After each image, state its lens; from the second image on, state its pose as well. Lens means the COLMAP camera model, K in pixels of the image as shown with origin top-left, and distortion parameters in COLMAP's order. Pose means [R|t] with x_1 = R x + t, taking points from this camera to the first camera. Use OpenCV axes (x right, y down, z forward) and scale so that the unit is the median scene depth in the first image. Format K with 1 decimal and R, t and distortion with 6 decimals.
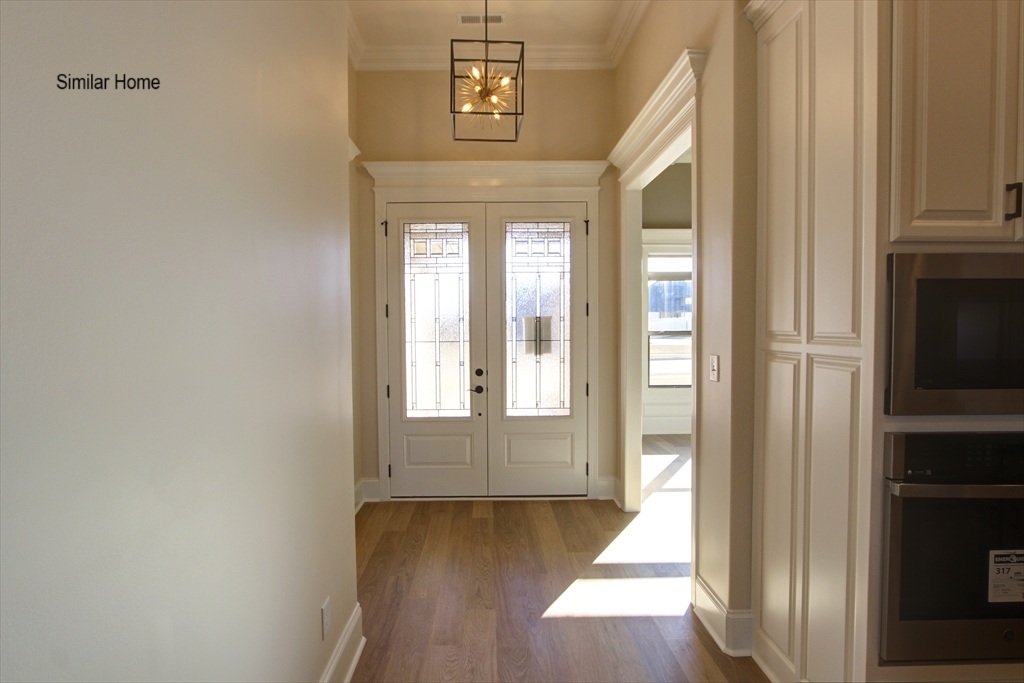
lens RADIAL K [[470.2, 0, 510.3], [0, 470.2, 341.3], [0, 0, 1]] dist [-0.017838, -0.000107]
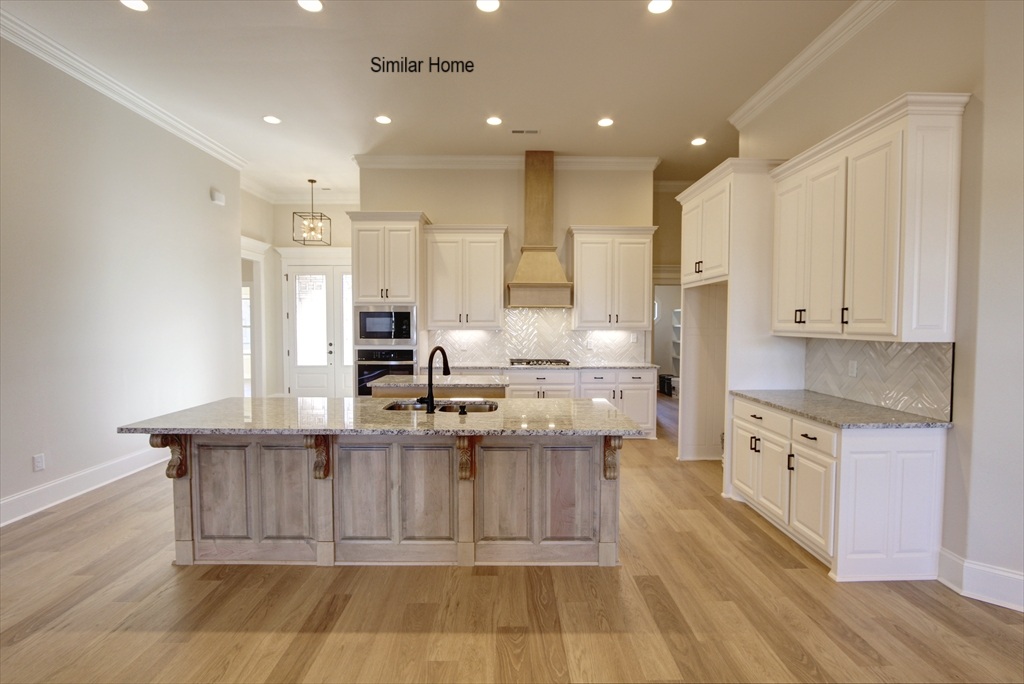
lens RADIAL K [[470.2, 0, 511.4], [0, 470.2, 340.2], [0, 0, 1]] dist [-0.017838, -0.000107]
pose [[0.999306, 0.005273, -0.036861, 0.837752], [-0.005067, 0.999971, 0.005666, 0.030951], [0.036890, -0.005475, 0.999304, -1.103095]]
